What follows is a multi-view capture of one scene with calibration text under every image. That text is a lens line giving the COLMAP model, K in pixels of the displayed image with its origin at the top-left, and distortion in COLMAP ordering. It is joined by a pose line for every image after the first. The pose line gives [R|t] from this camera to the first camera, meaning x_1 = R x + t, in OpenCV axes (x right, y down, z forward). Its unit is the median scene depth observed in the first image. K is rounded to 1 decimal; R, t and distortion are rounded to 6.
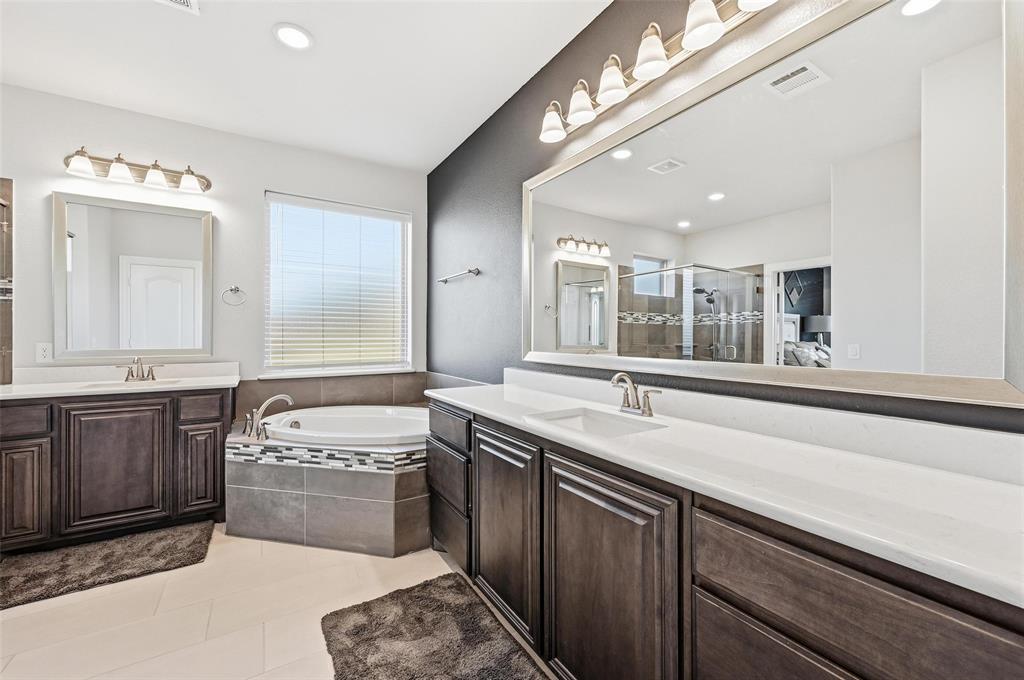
lens RADIAL K [[404.8, 0, 512.7], [0, 404.8, 335.5], [0, 0, 1]] dist [0.003708, -0.000384]
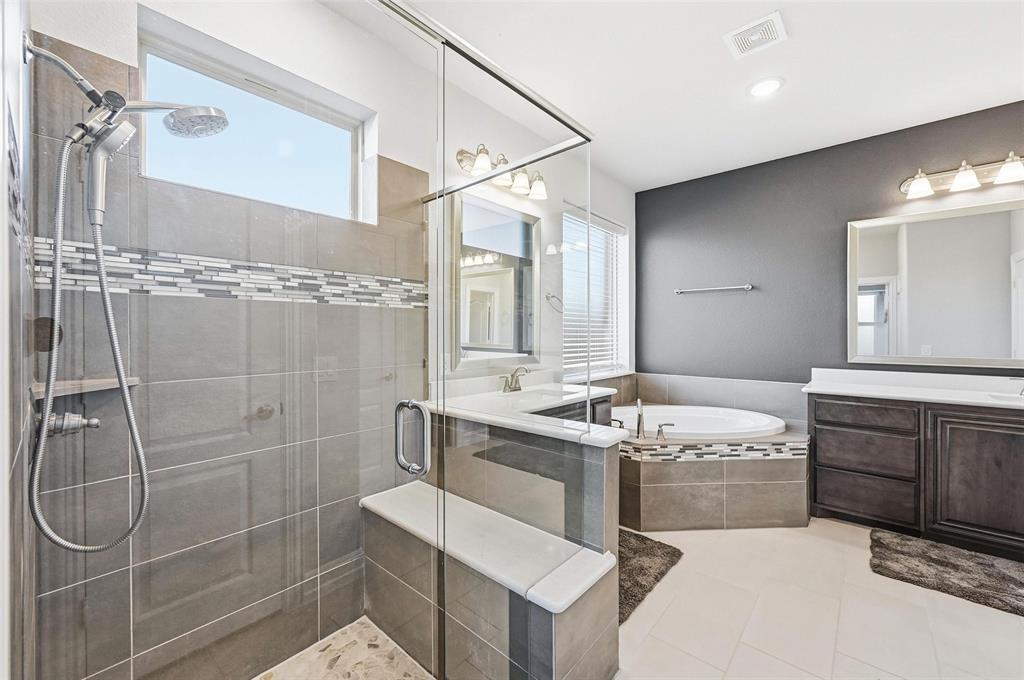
lens RADIAL K [[404.8, 0, 516.0], [0, 404.8, 338.6], [0, 0, 1]] dist [0.003708, -0.000384]
pose [[0.957868, -0.004553, 0.287172, -1.372118], [0.002676, 0.999972, 0.006930, -0.023654], [-0.287195, -0.005870, 0.957854, 0.085390]]
